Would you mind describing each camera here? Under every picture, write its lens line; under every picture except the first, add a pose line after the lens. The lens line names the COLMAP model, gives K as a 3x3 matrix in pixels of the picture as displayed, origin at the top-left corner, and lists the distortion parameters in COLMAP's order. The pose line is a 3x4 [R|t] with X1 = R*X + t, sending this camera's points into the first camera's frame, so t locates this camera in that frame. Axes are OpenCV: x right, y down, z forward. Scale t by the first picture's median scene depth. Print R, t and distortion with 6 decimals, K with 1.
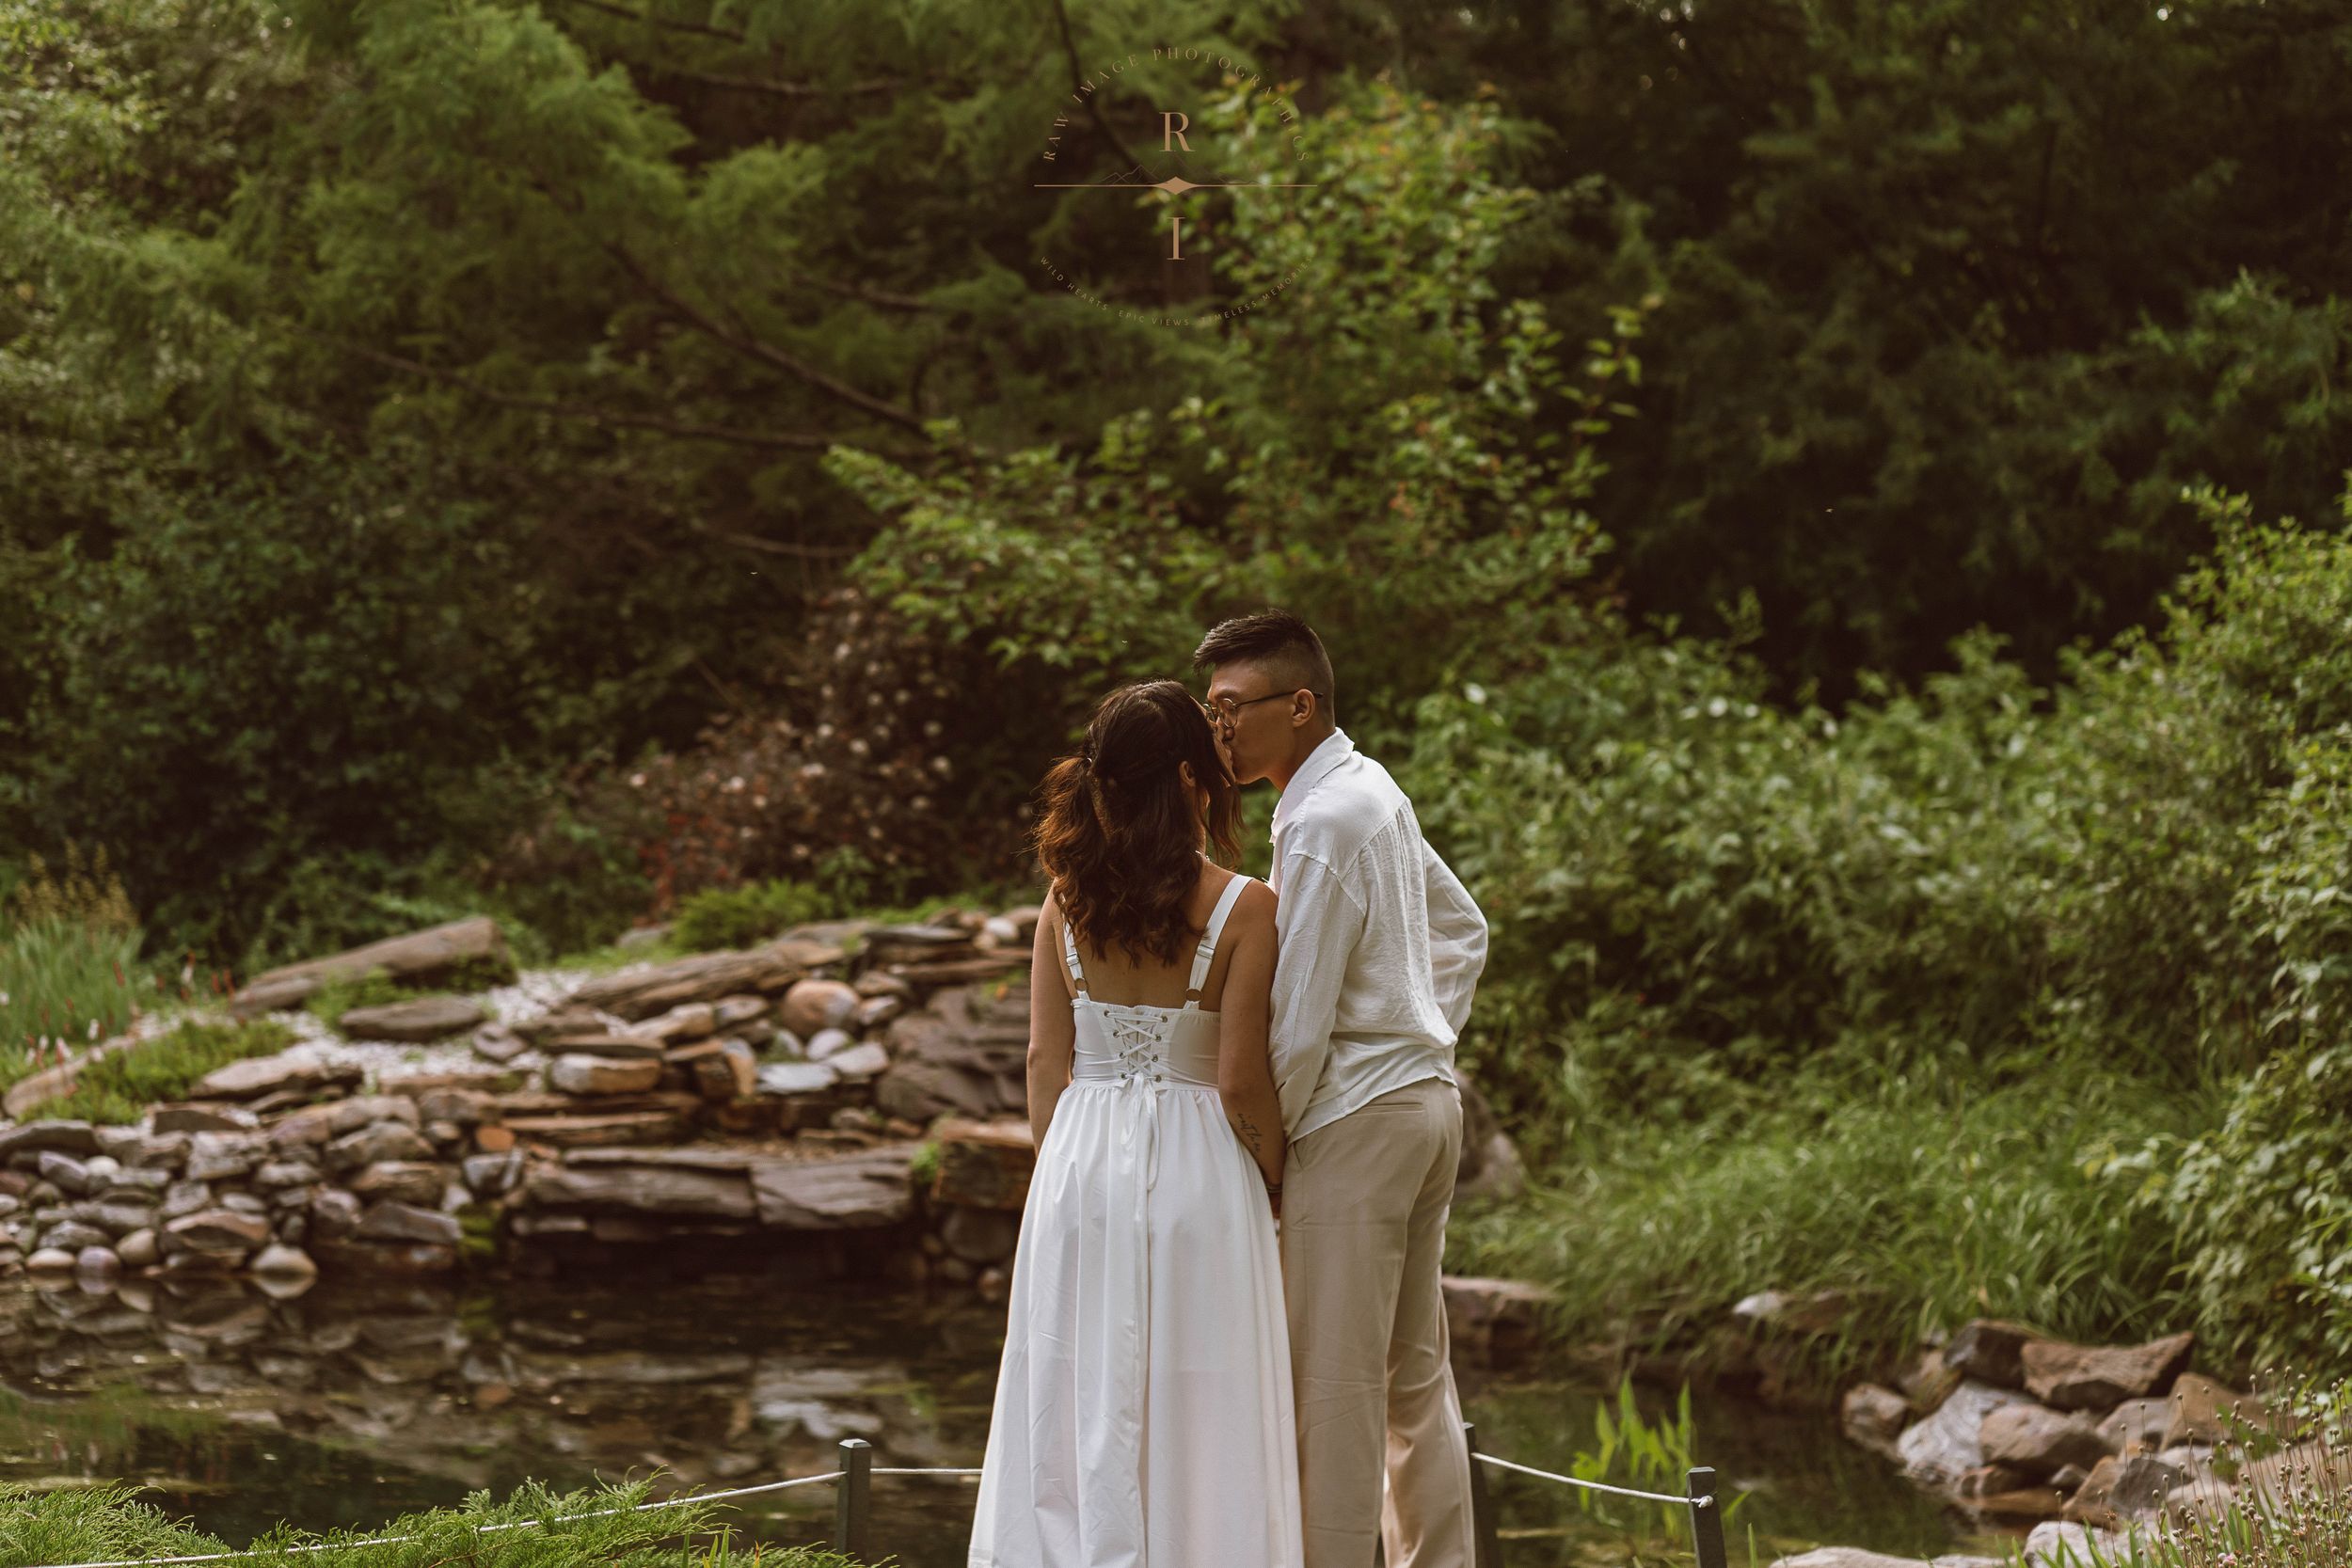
lens RADIAL K [[6079.3, 0, 1161.6], [0, 6079.3, 895.0], [0, 0, 1]] dist [0.133232, 0.000000]
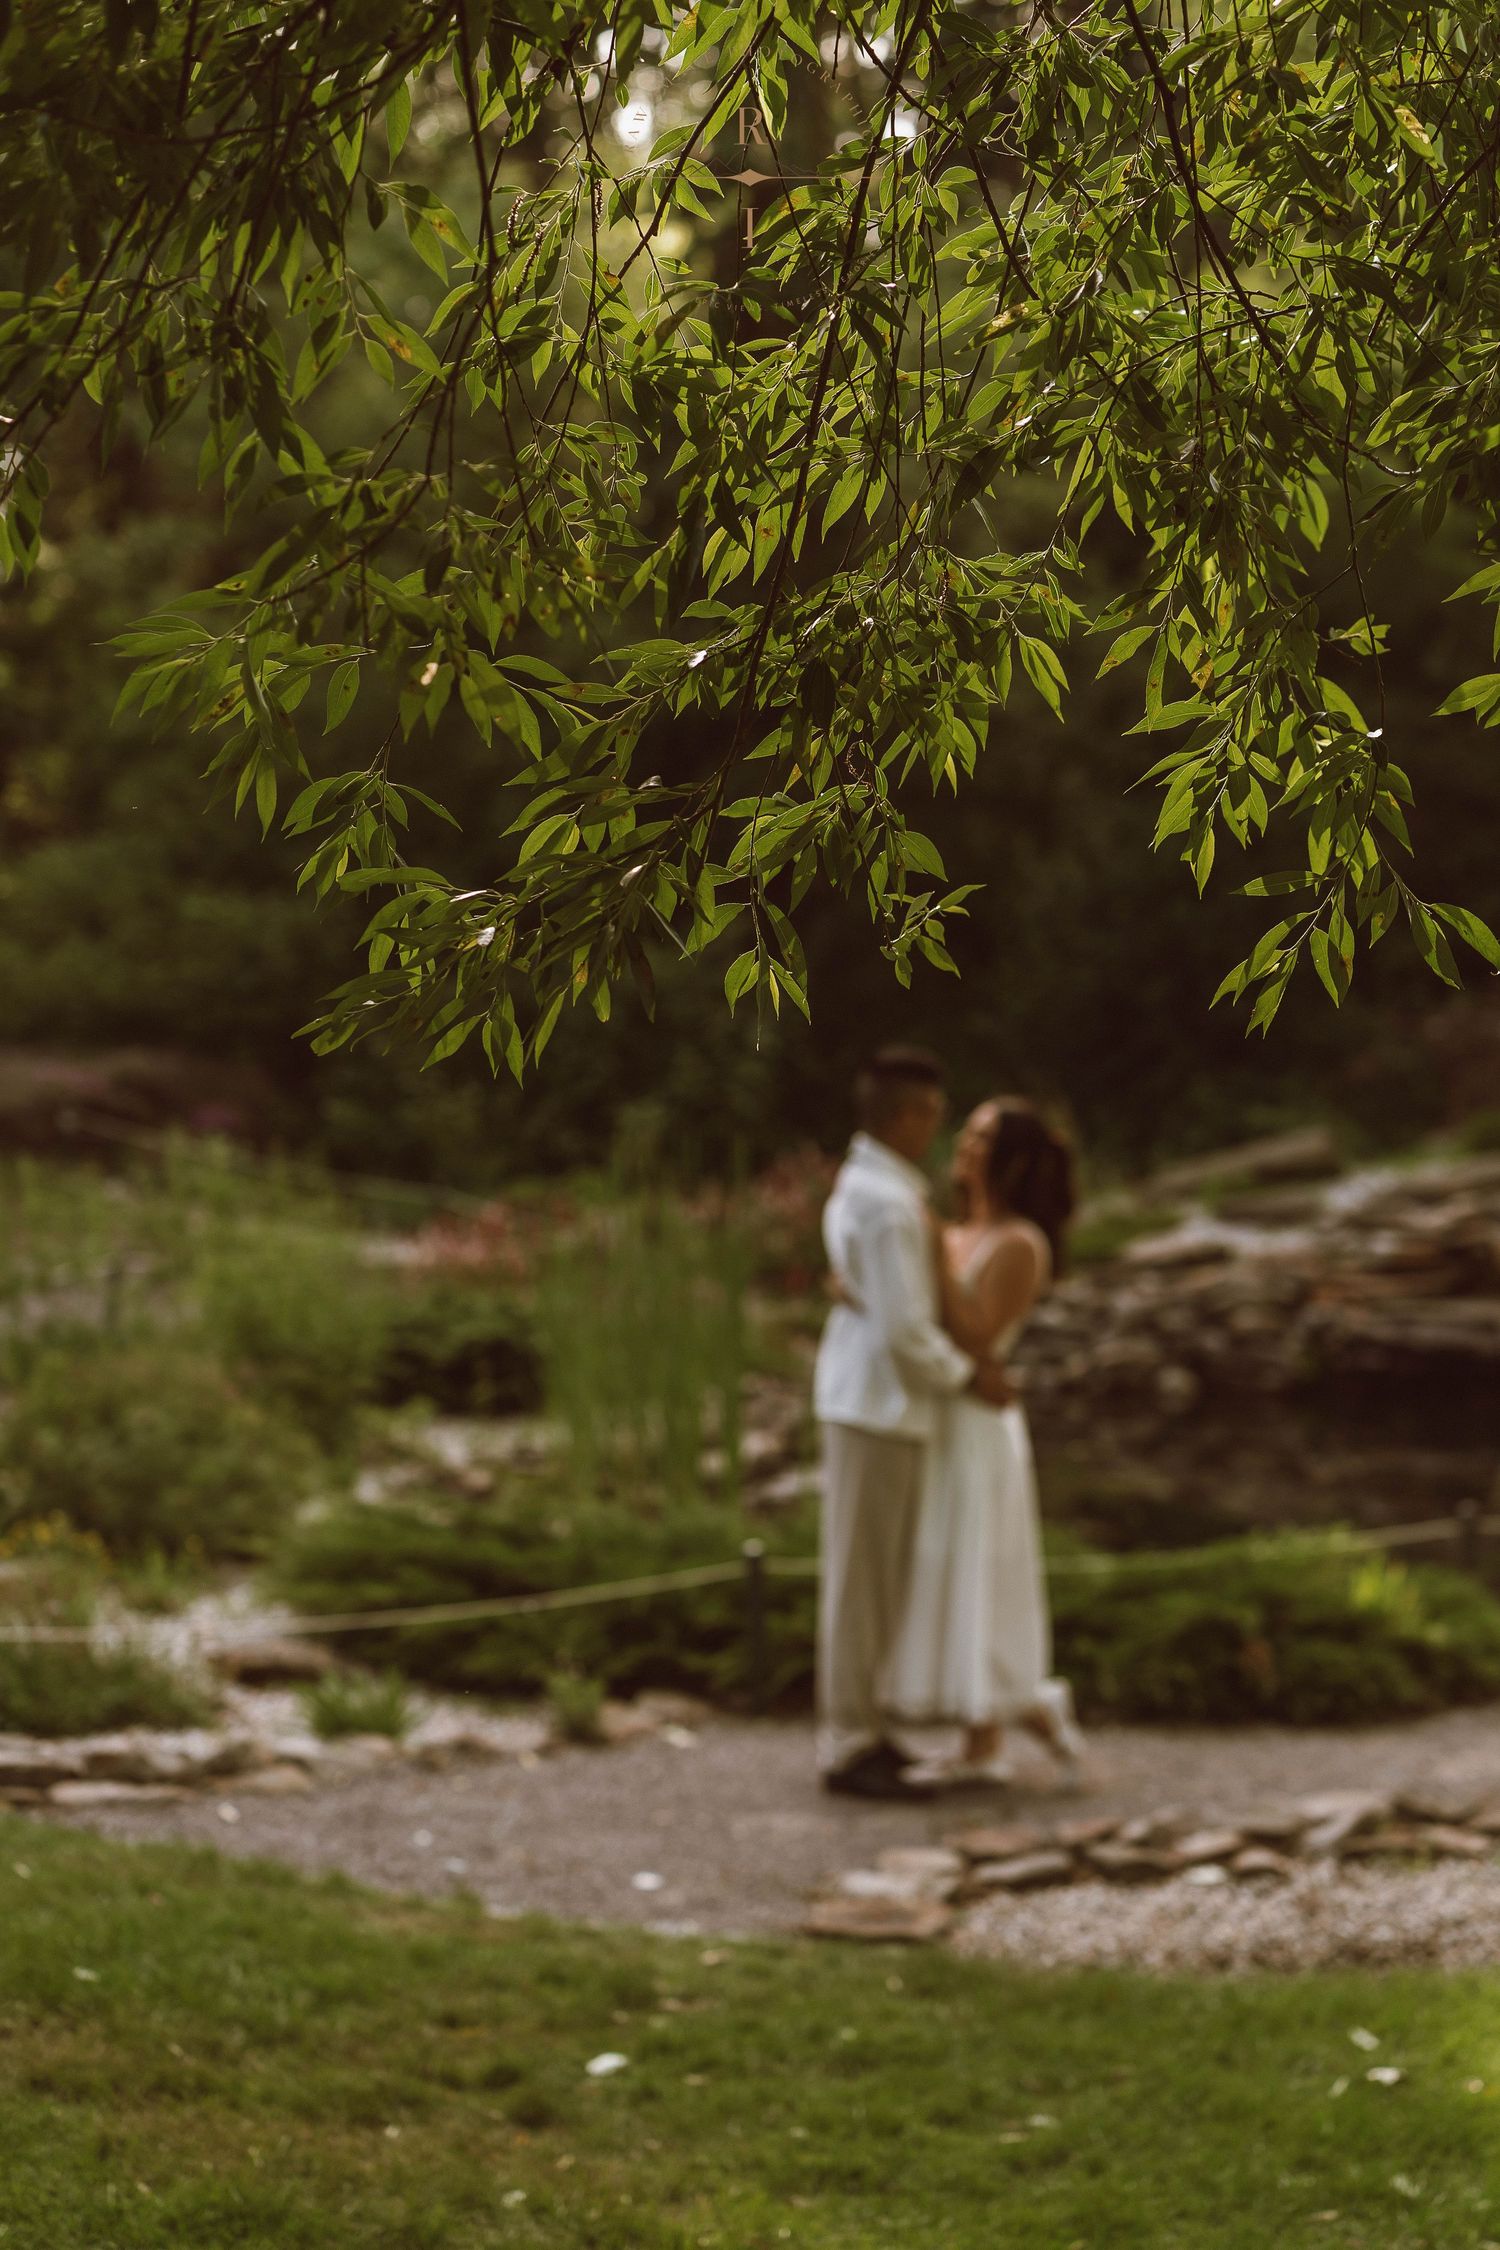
lens RADIAL K [[5816.2, 0, 749.4], [0, 5816.2, 1124.2], [0, 0, 1]] dist [0.133232, 0.000000]
pose [[0.974771, -0.004601, -0.223162, 0.060667], [0.009333, 0.999753, 0.020157, -0.027584], [0.223014, -0.021731, 0.974573, -0.338754]]
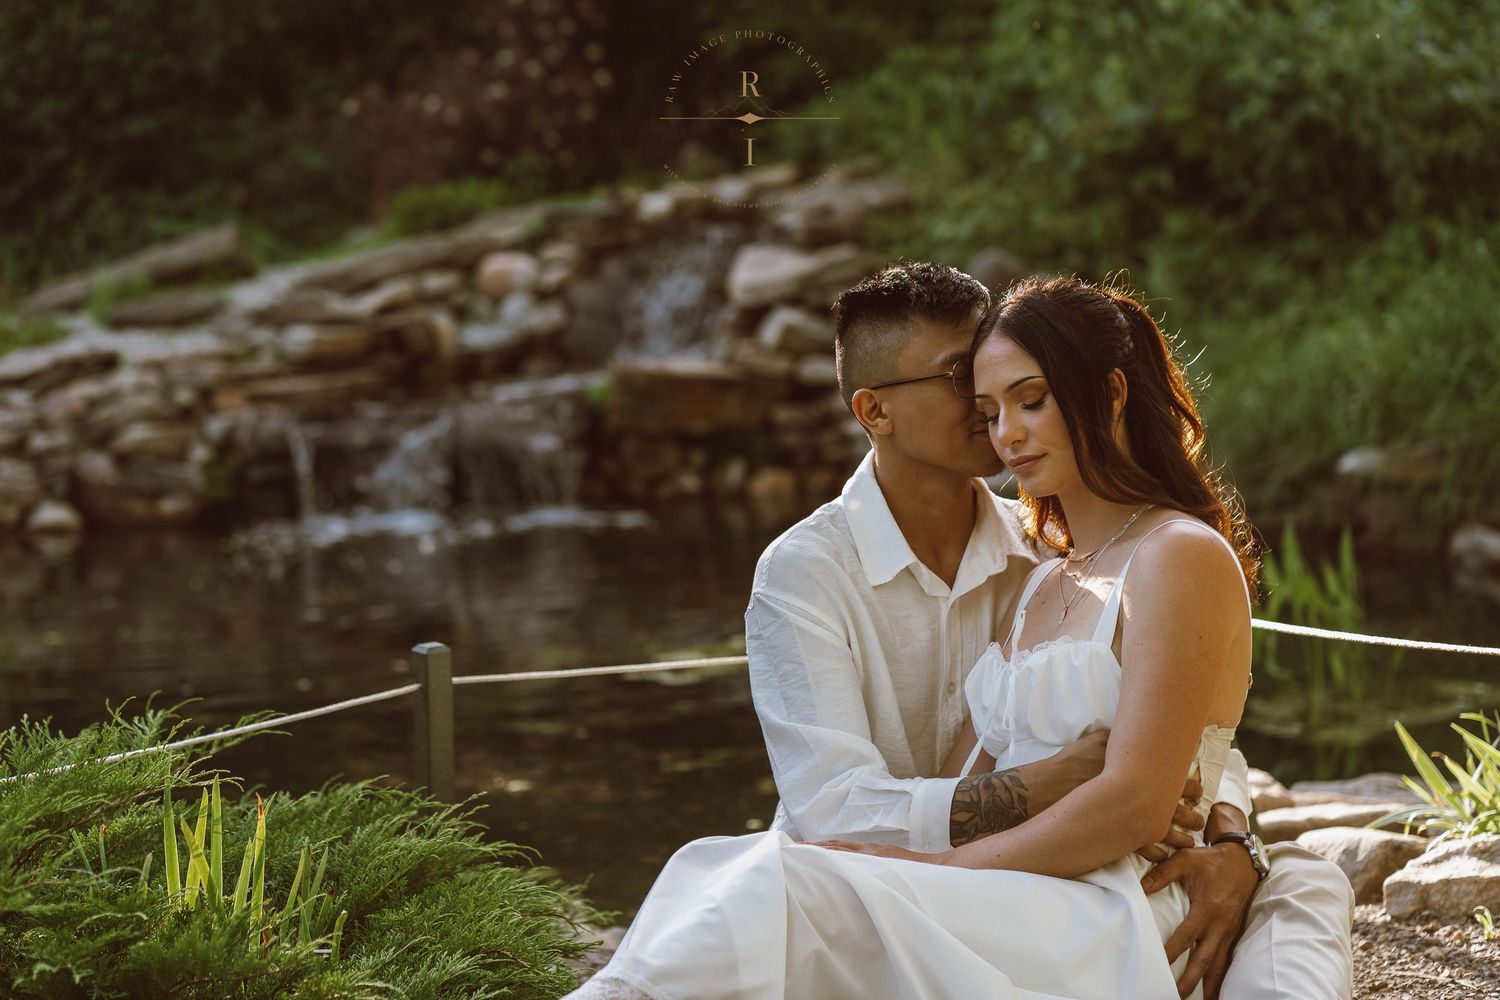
lens RADIAL K [[3877.5, 0, 770.6], [0, 3877.5, 539.6], [0, 0, 1]] dist [0.133232, 0.000000]
pose [[0.997782, -0.065402, -0.012417, 0.000862], [0.066090, 0.995559, 0.067045, 0.022048], [0.007977, -0.067717, 0.997673, 0.244379]]
